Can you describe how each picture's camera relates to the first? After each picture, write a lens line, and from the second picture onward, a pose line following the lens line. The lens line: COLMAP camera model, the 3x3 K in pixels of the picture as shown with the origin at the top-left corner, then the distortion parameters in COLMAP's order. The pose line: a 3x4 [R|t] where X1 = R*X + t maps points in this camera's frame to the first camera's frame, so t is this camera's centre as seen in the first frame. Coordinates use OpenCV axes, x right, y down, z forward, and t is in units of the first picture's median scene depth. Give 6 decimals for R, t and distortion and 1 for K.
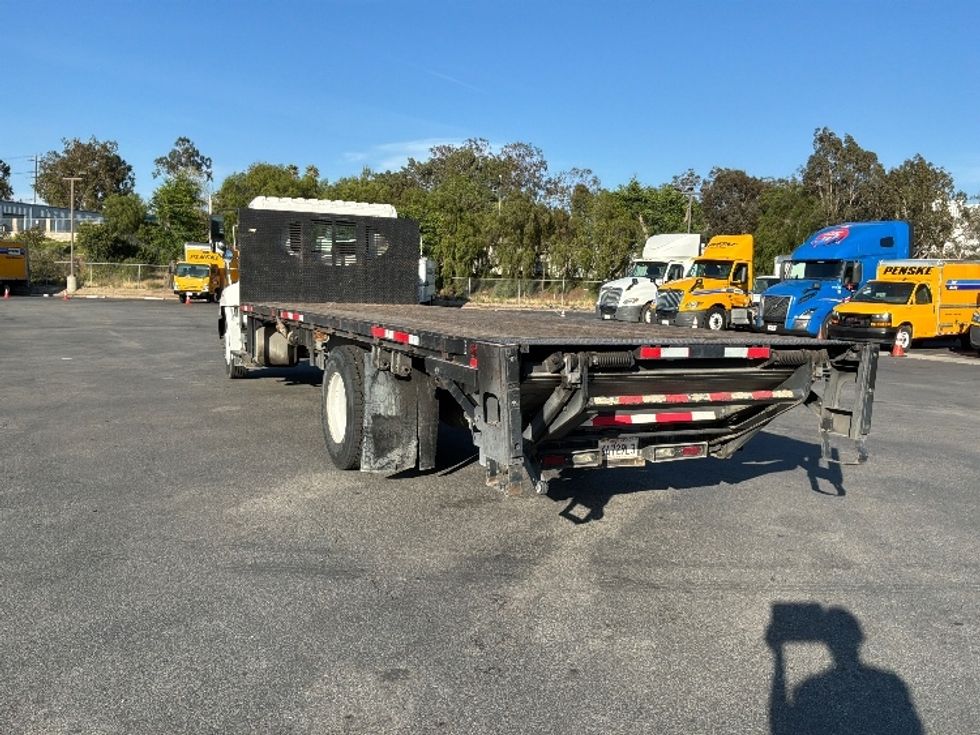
lens RADIAL K [[817.6, 0, 489.2], [0, 817.6, 370.4], [0, 0, 1]] dist [0.127274, -0.259730]
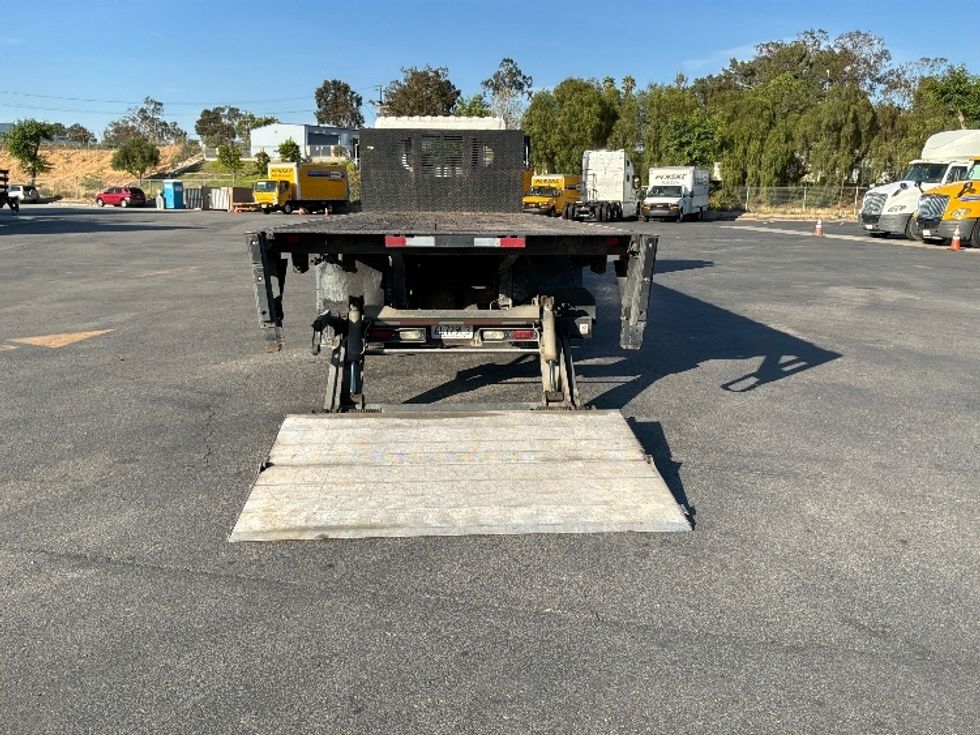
lens RADIAL K [[817.6, 0, 489.2], [0, 817.6, 370.4], [0, 0, 1]] dist [0.127274, -0.259730]
pose [[0.926803, 0.058366, -0.370984, 0.076422], [-0.020893, 0.994333, 0.104240, 0.003724], [0.374965, -0.088859, 0.922770, -0.006326]]
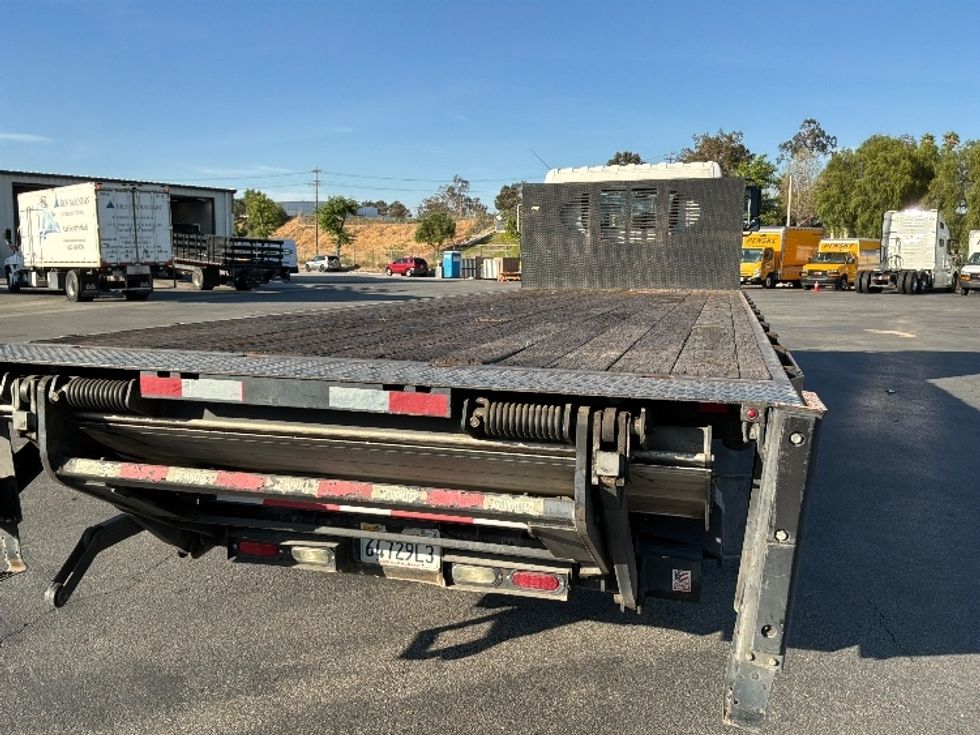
lens RADIAL K [[817.6, 0, 489.2], [0, 817.6, 370.4], [0, 0, 1]] dist [0.127274, -0.259730]
pose [[0.747286, 0.065155, -0.661300, 0.067943], [-0.053419, 0.997851, 0.037949, -0.006144], [0.662352, 0.006967, 0.749161, 0.073842]]
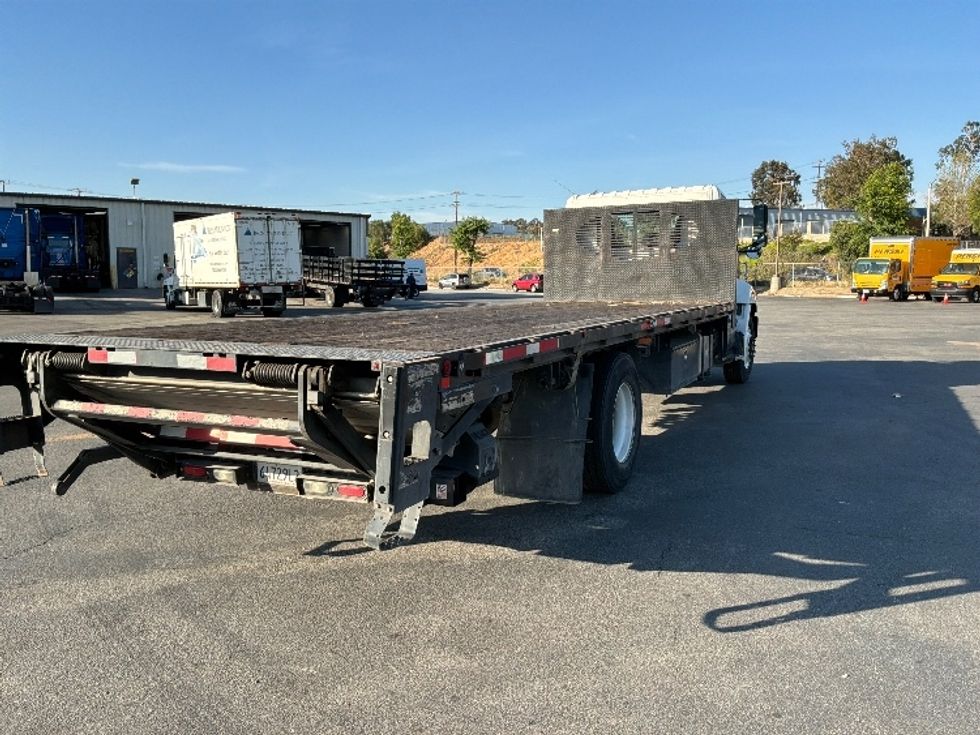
lens RADIAL K [[817.6, 0, 489.2], [0, 817.6, 370.4], [0, 0, 1]] dist [0.127274, -0.259730]
pose [[0.623159, 0.056725, -0.780035, 0.113039], [-0.055526, 0.998058, 0.028220, -0.005376], [0.780121, 0.025727, 0.625099, 0.076206]]
